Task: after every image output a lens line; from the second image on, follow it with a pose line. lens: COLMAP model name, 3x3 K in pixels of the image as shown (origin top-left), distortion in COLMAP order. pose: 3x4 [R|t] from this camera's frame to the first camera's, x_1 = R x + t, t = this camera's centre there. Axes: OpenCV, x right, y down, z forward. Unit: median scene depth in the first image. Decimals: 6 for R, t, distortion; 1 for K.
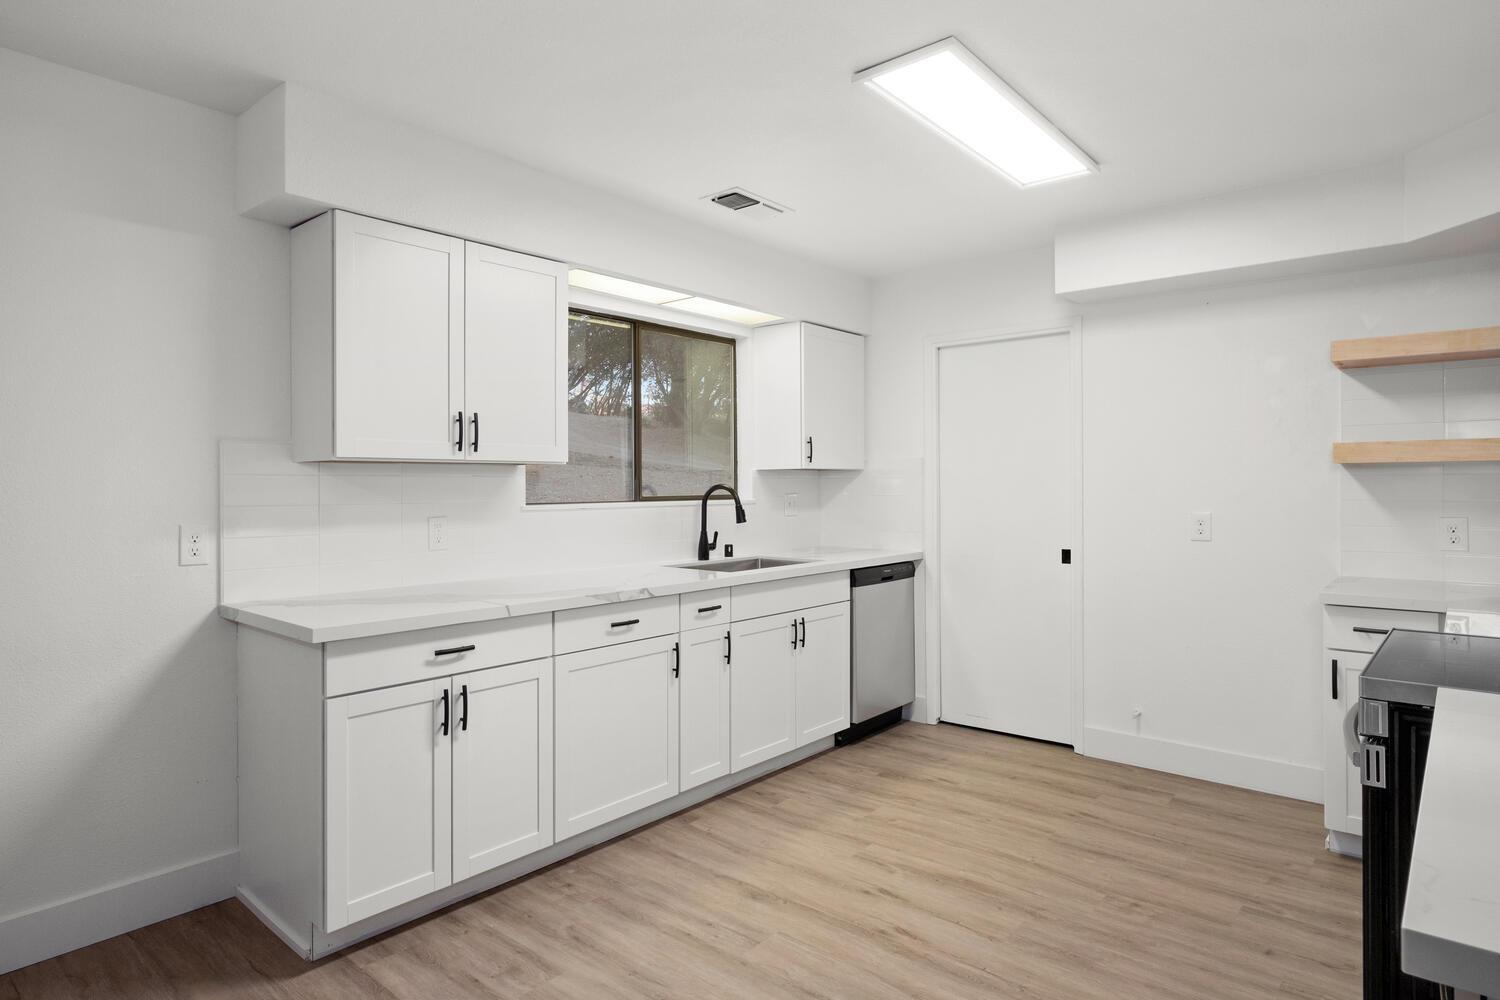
lens RADIAL K [[823.3, 0, 744.5], [0, 823.3, 494.8], [0, 0, 1]] dist [-0.006173, -0.000914]
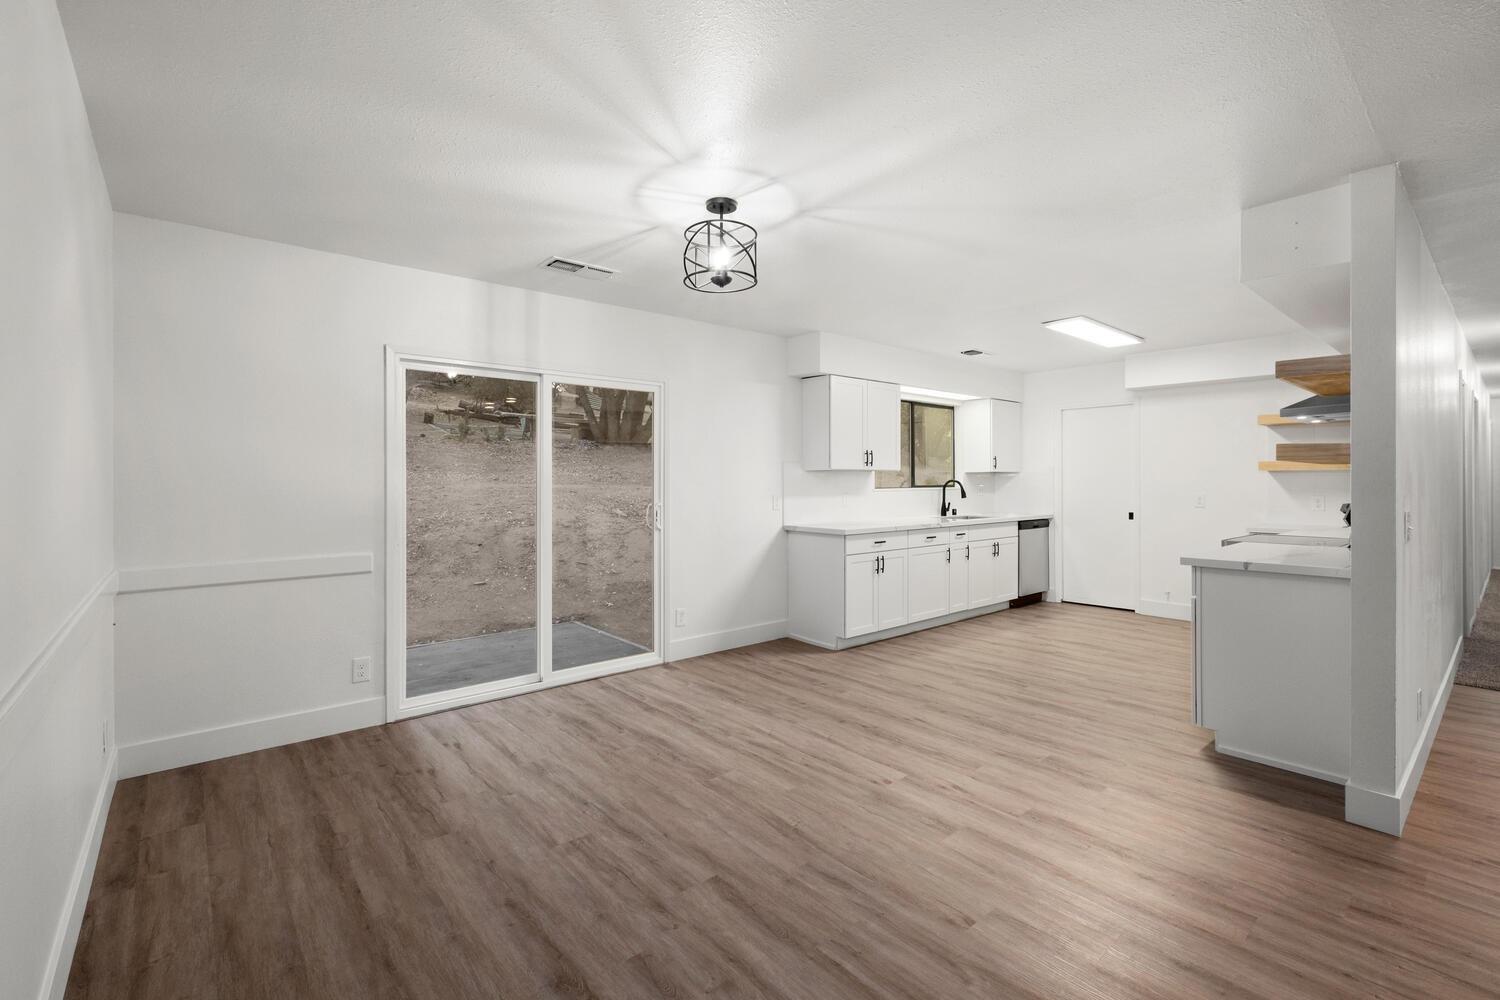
lens RADIAL K [[667.0, 0, 761.6], [0, 667.0, 487.3], [0, 0, 1]] dist [0.002414, 0.000411]
pose [[0.989044, 0.003314, -0.147583, -0.261238], [-0.003484, 0.999994, -0.000888, 0.010106], [0.147579, 0.001393, 0.989049, -0.746068]]
